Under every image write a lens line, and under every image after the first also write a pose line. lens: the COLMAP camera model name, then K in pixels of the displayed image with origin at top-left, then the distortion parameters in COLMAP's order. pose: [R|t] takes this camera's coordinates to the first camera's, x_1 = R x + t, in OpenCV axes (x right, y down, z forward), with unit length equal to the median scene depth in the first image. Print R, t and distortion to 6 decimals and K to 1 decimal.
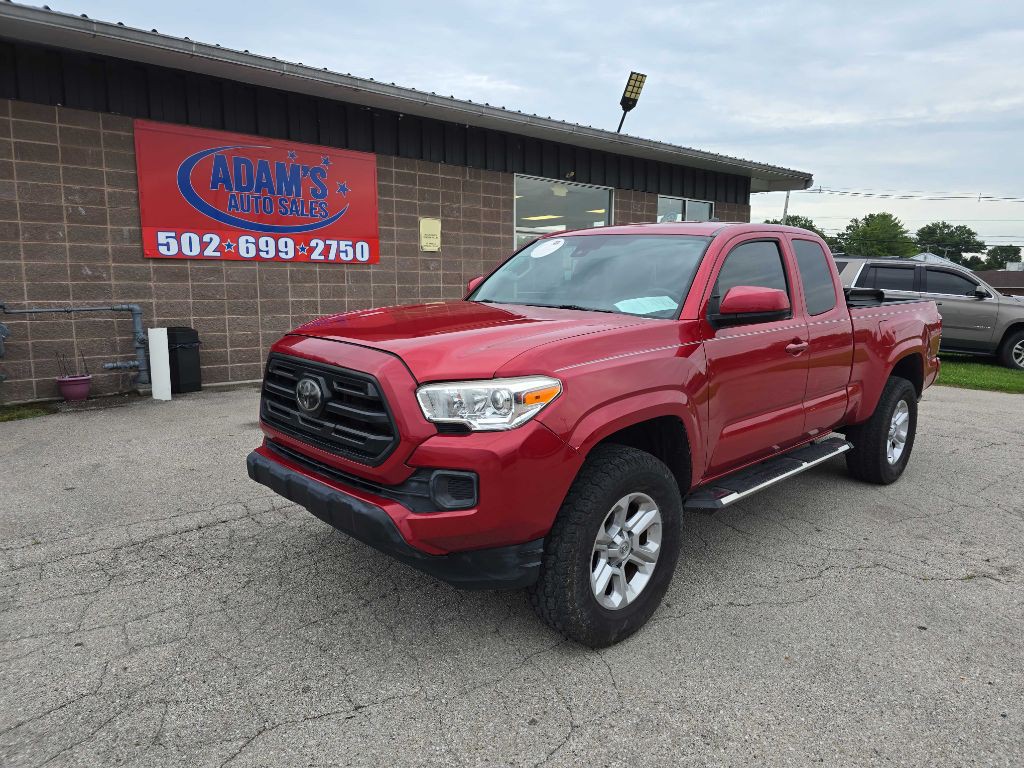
lens RADIAL K [[684.9, 0, 512.0], [0, 684.9, 379.9], [0, 0, 1]] dist [0.067766, -0.062971]
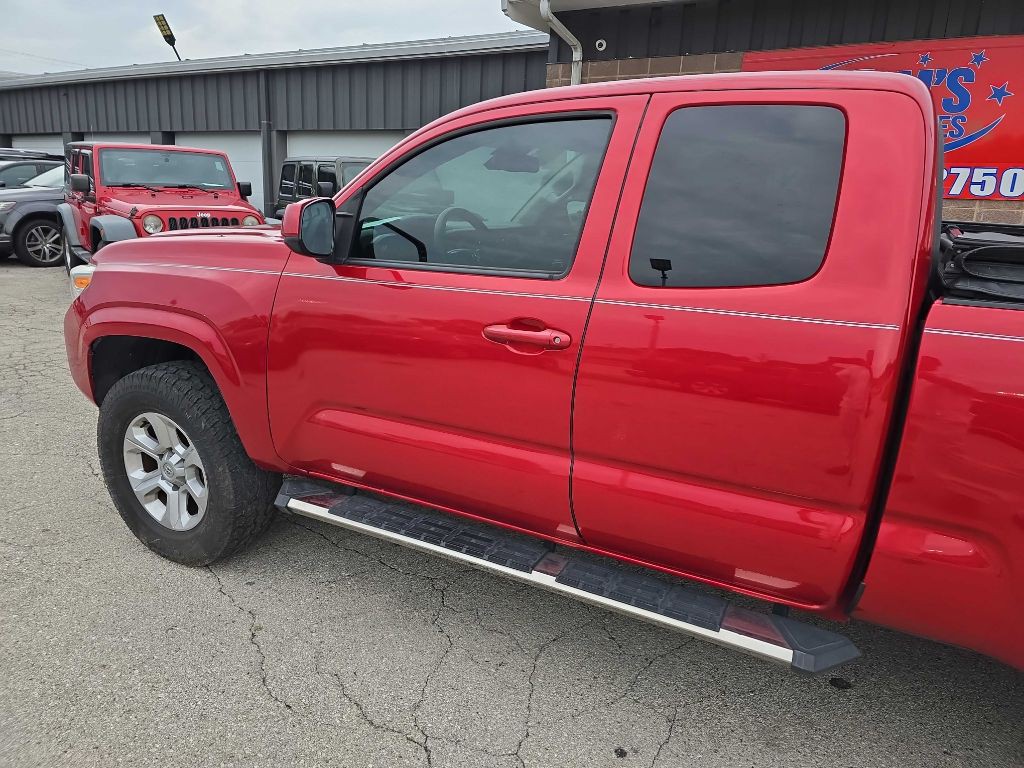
lens RADIAL K [[688.9, 0, 512.8], [0, 688.9, 379.8], [0, 0, 1]] dist [0.062985, -0.059616]
pose [[0.303666, 0.242706, -0.921347, 0.365687], [-0.179430, 0.964276, 0.194876, -0.046816], [0.935731, 0.106140, 0.336367, 0.346747]]
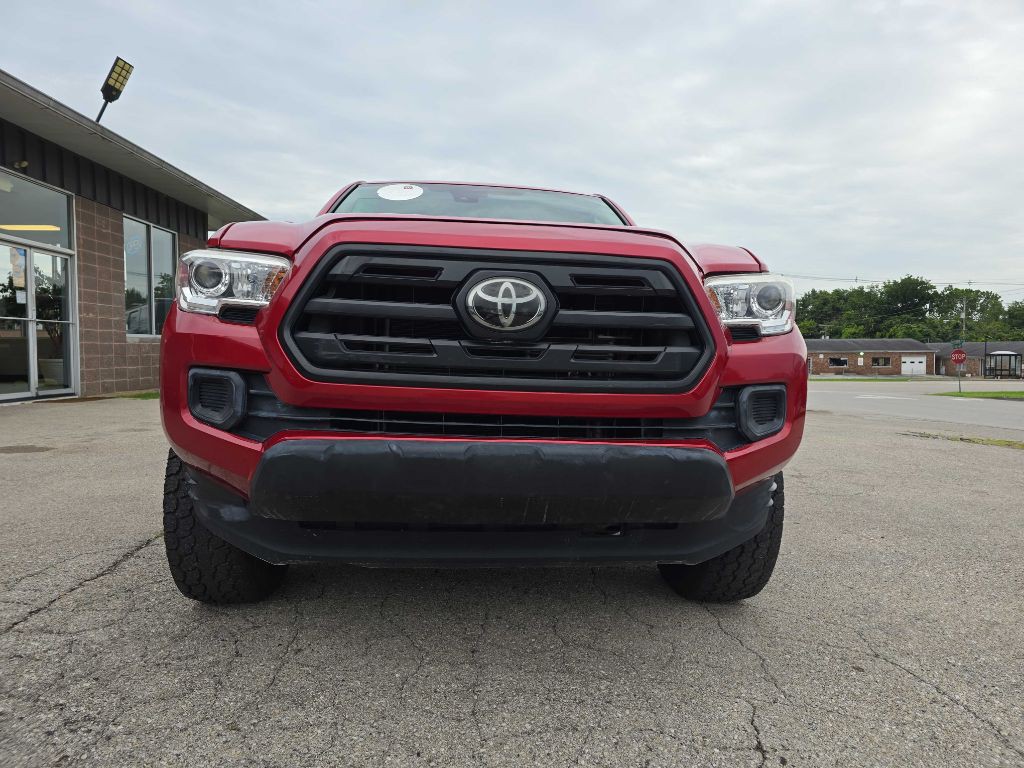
lens RADIAL K [[690.3, 0, 513.8], [0, 690.3, 377.9], [0, 0, 1]] dist [0.060125, -0.057365]
pose [[0.639274, -0.031468, 0.768335, -0.229322], [0.106749, 0.993120, -0.048143, 0.035011], [-0.761534, 0.112795, 0.638235, 0.189486]]
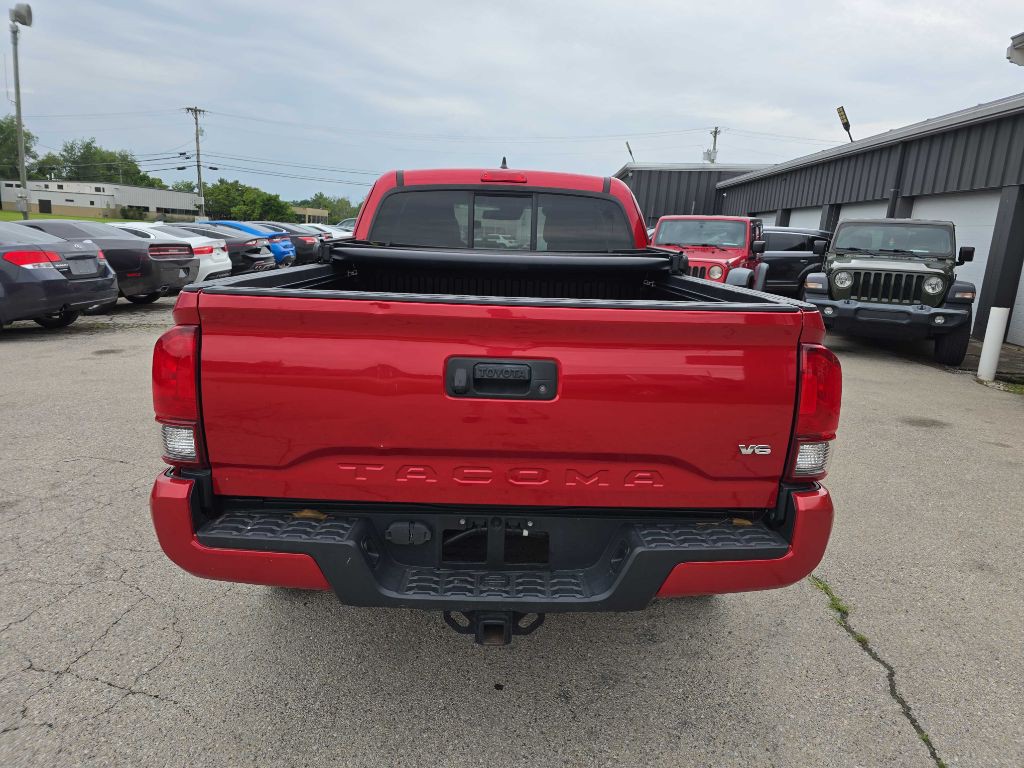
lens RADIAL K [[692.6, 0, 511.0], [0, 692.6, 380.0], [0, 0, 1]] dist [0.053189, -0.049603]
pose [[-0.688477, 0.106765, -0.717356, 0.474016], [-0.163670, 0.940718, 0.297089, -0.122286], [0.706549, 0.321949, -0.630189, 0.844671]]
